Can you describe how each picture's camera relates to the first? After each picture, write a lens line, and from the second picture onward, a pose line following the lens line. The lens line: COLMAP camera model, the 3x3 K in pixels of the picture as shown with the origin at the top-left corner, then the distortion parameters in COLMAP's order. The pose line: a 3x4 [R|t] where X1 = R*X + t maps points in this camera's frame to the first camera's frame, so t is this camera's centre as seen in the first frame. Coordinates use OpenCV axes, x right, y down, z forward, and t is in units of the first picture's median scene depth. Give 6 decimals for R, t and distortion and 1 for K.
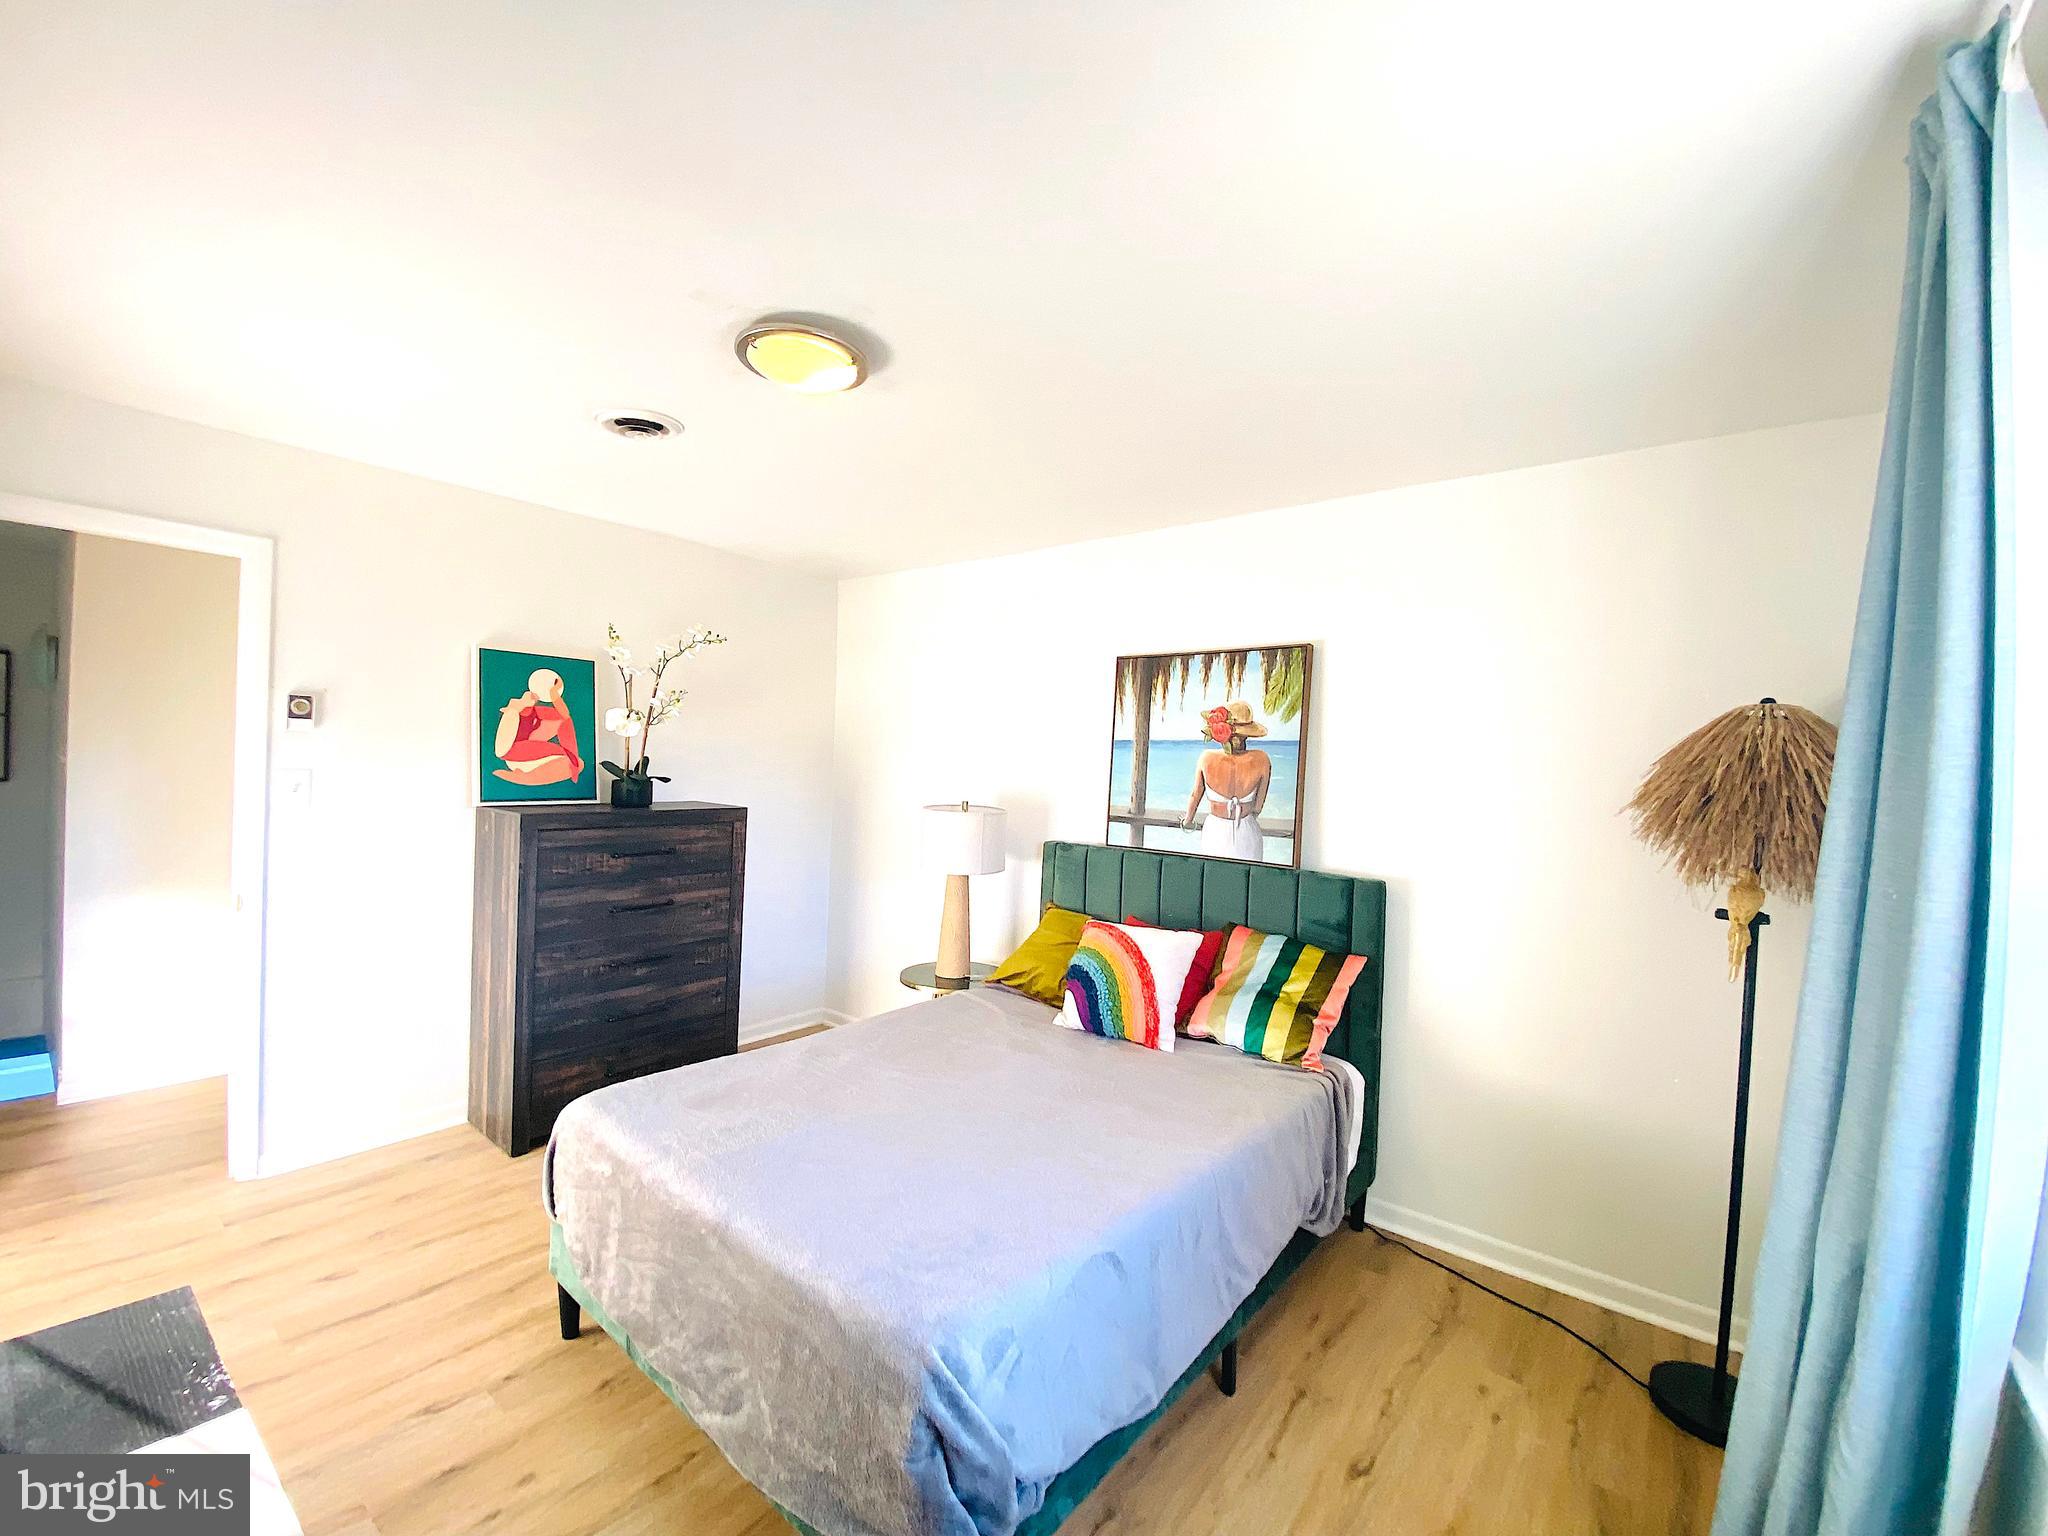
lens RADIAL K [[876.2, 0, 1035.0], [0, 876.2, 784.0], [0, 0, 1]] dist [0.001431, -0.000473]
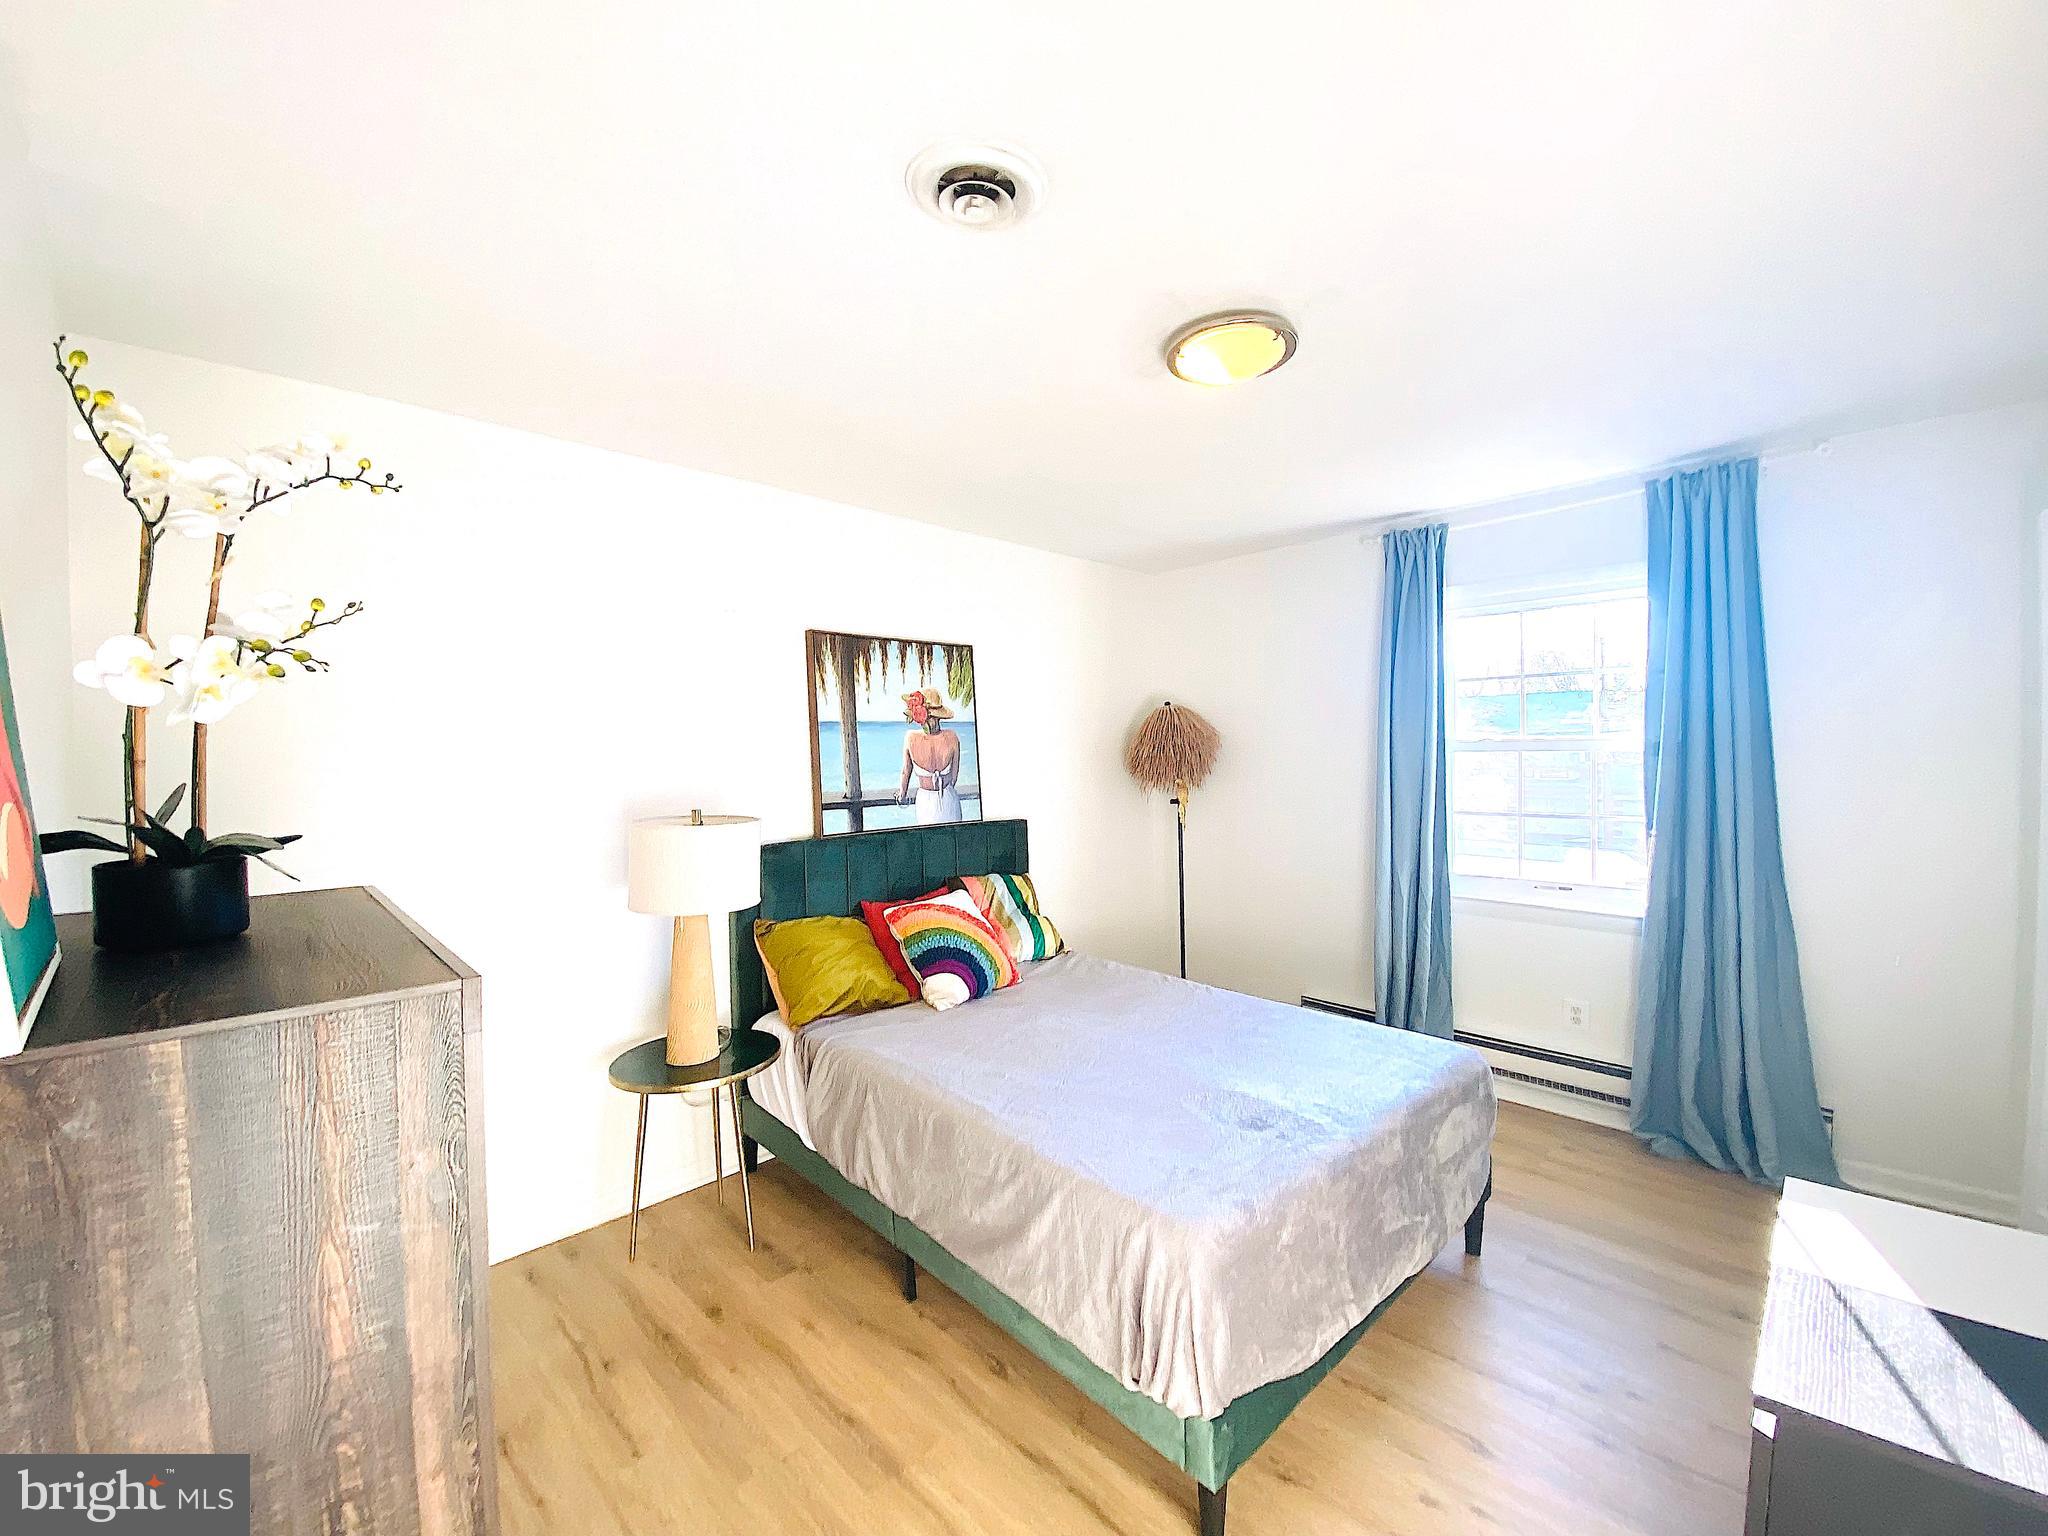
lens RADIAL K [[876.2, 0, 1036.1], [0, 876.2, 763.0], [0, 0, 1]] dist [0.001431, -0.000473]
pose [[0.037451, -0.055480, 0.997757, -0.882533], [0.042086, 0.997659, 0.053895, -0.050264], [-0.998412, 0.039973, 0.039698, 0.795164]]
